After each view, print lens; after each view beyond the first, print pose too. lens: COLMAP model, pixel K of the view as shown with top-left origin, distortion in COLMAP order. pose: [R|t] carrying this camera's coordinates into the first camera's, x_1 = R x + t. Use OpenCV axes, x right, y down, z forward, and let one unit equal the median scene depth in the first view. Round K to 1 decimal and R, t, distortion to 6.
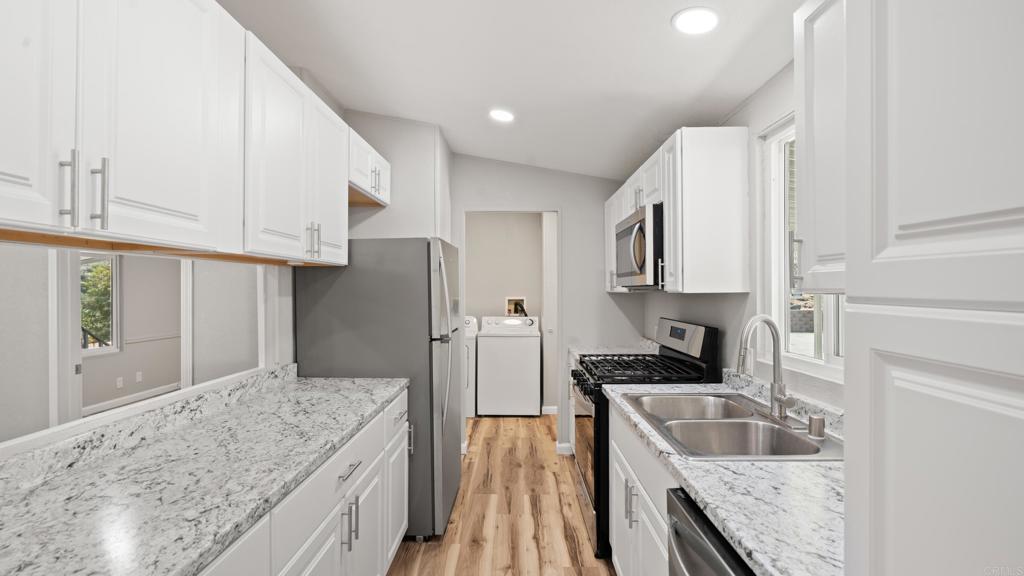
lens RADIAL K [[462.5, 0, 507.8], [0, 462.5, 293.6], [0, 0, 1]] dist [-0.006903, 0.003019]
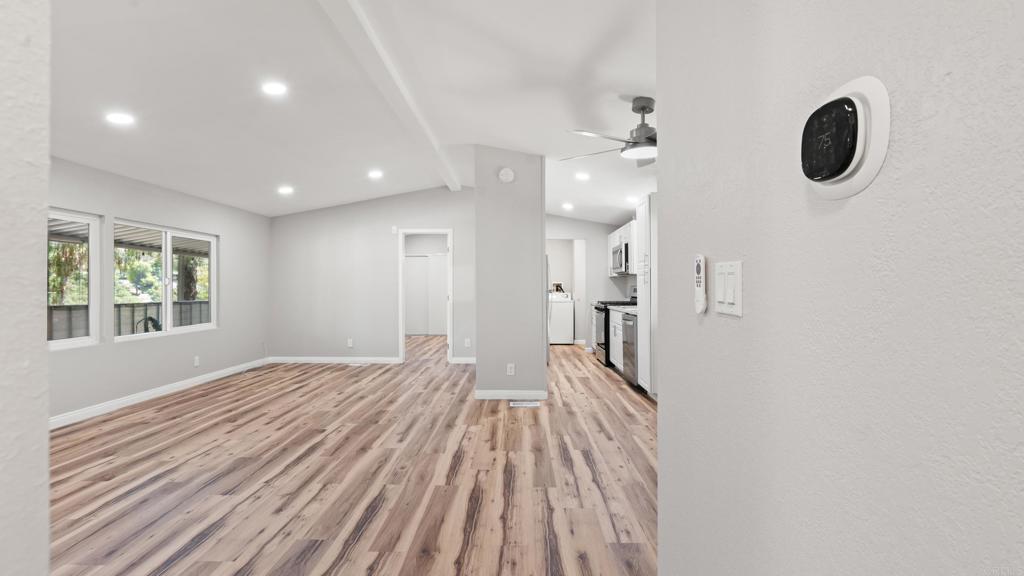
lens RADIAL K [[462.5, 0, 504.3], [0, 462.5, 289.5], [0, 0, 1]] dist [-0.006903, 0.003019]
pose [[0.999934, -0.001520, -0.011416, -0.345240], [0.001480, 0.999993, -0.003534, 0.087044], [0.011421, 0.003517, 0.999929, -1.617266]]
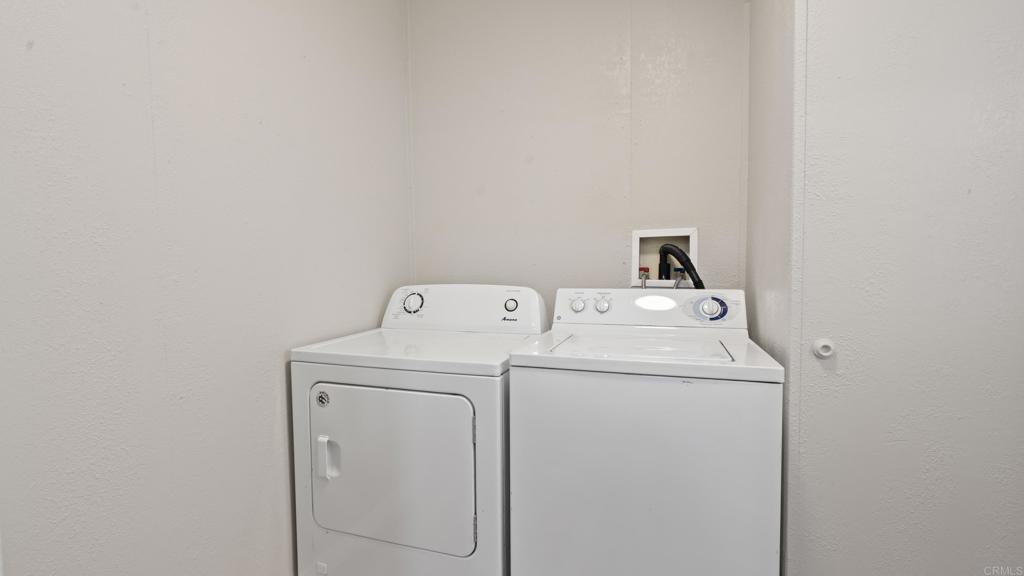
lens RADIAL K [[462.5, 0, 512.2], [0, 462.5, 288.5], [0, 0, 1]] dist [-0.006903, 0.003019]
pose [[0.958273, 0.004178, -0.285823, 0.016202], [0.011979, 0.998428, 0.054755, 0.063039], [0.285602, -0.055894, 0.956717, 1.357907]]
